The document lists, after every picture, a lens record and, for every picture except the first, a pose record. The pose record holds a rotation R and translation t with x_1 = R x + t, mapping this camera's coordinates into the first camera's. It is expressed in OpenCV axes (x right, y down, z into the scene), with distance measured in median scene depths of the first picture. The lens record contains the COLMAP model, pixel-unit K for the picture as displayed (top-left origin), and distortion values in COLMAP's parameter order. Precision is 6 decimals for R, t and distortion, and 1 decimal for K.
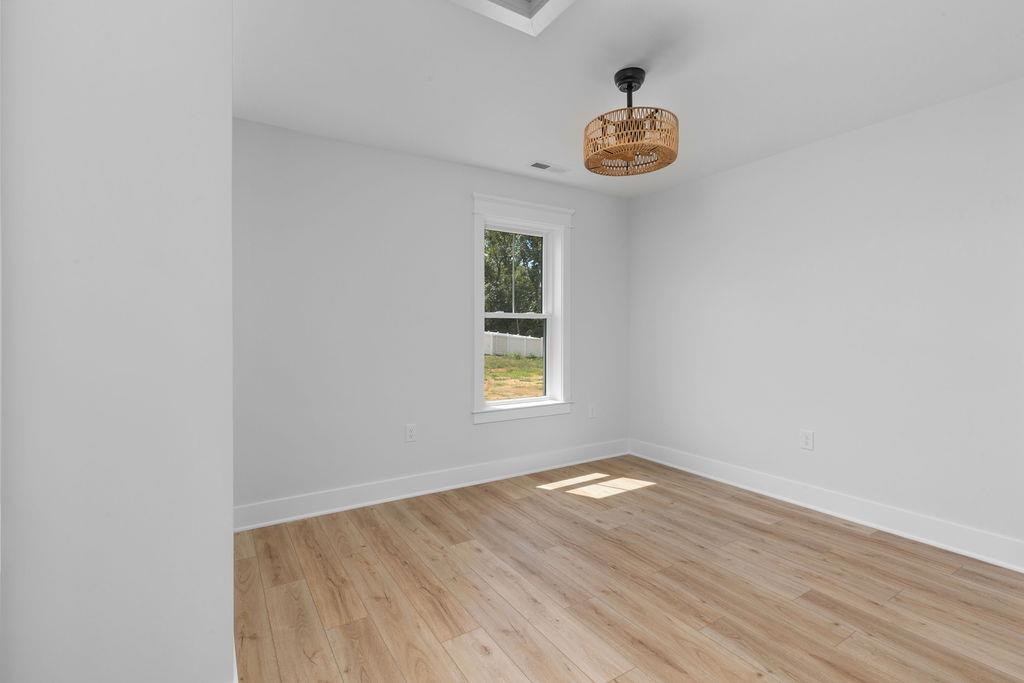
lens RADIAL K [[470.9, 0, 506.4], [0, 470.9, 338.4], [0, 0, 1]] dist [0.020575, -0.000474]
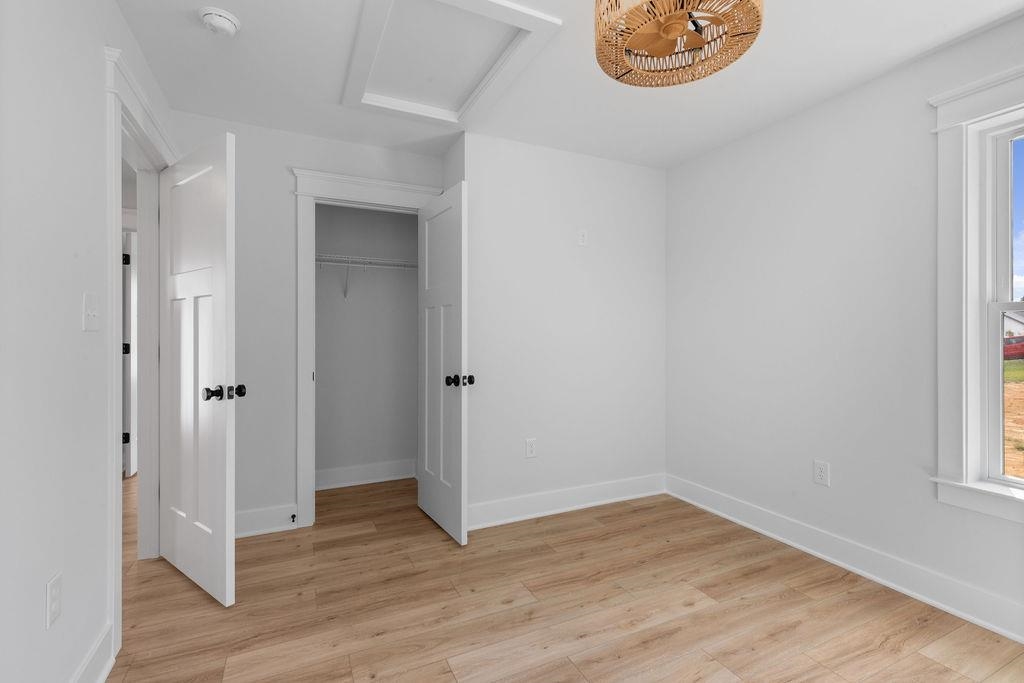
lens RADIAL K [[470.9, 0, 516.6], [0, 470.9, 337.1], [0, 0, 1]] dist [0.020575, -0.000474]
pose [[-0.114386, -0.002057, -0.993434, 0.713329], [-0.013575, 0.999908, -0.000508, -0.005677], [0.993344, 0.013428, -0.114404, 0.718785]]
